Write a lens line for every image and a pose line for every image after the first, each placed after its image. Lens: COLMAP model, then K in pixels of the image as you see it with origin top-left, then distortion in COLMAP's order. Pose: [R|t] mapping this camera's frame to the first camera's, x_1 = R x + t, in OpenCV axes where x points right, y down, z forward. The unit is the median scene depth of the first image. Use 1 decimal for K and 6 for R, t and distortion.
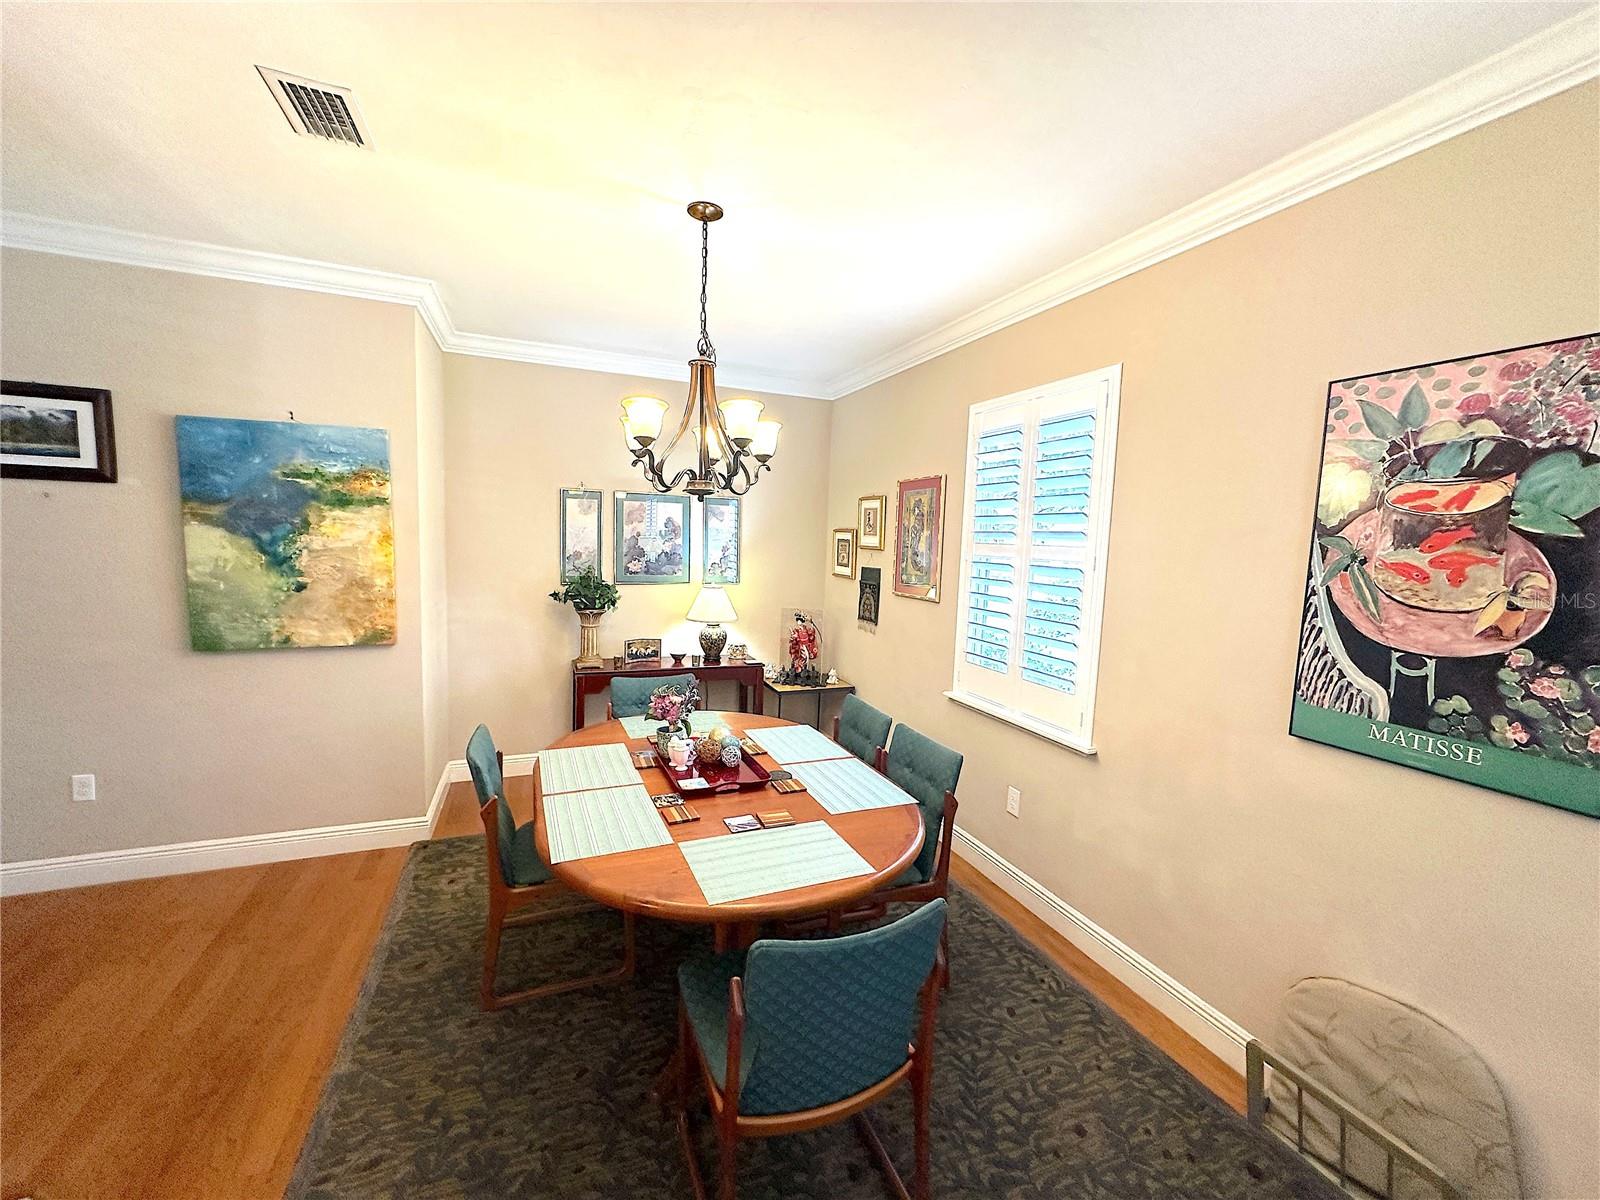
lens RADIAL K [[639.5, 0, 800.6], [0, 639.5, 599.8], [0, 0, 1]] dist [-0.001721, -0.000241]
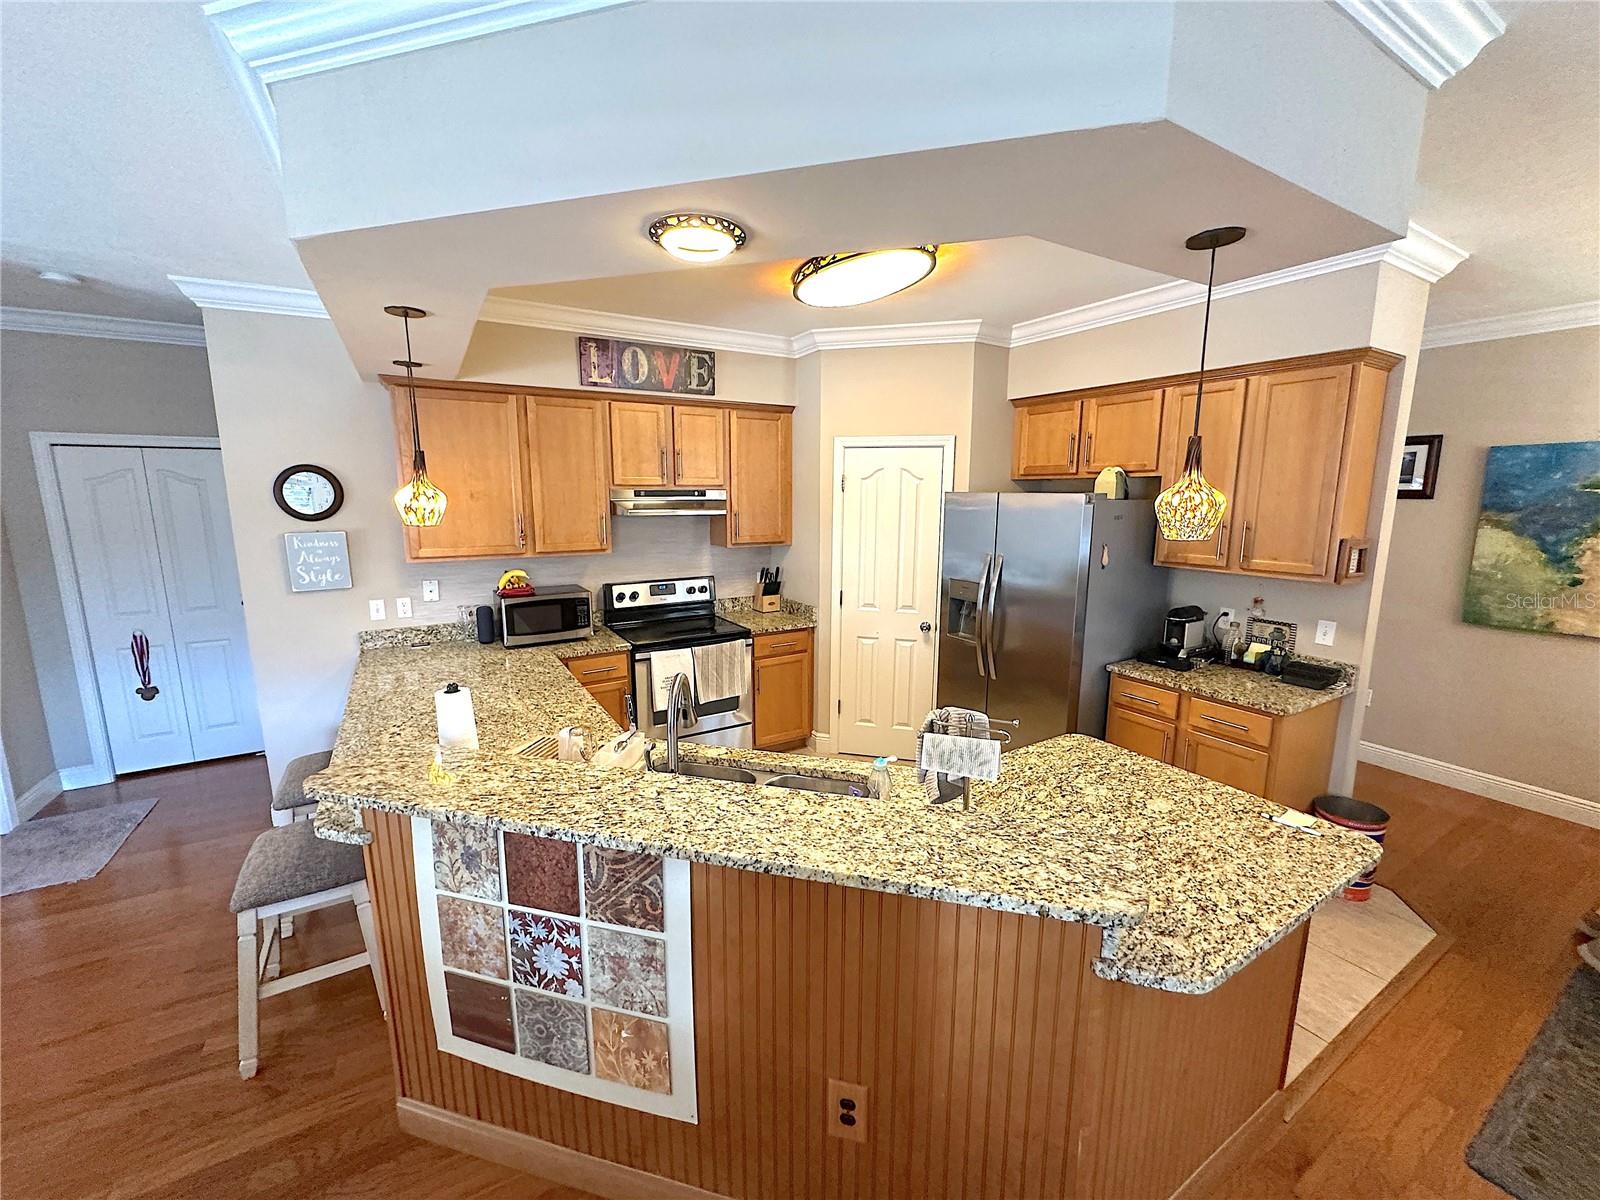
lens RADIAL K [[639.5, 0, 800.3], [0, 639.5, 598.1], [0, 0, 1]] dist [-0.001721, -0.000241]
pose [[0.145797, 0.127915, -0.981010, 0.157019], [-0.089135, 0.989271, 0.115745, -0.000488], [0.985291, 0.070567, 0.155634, -0.588040]]
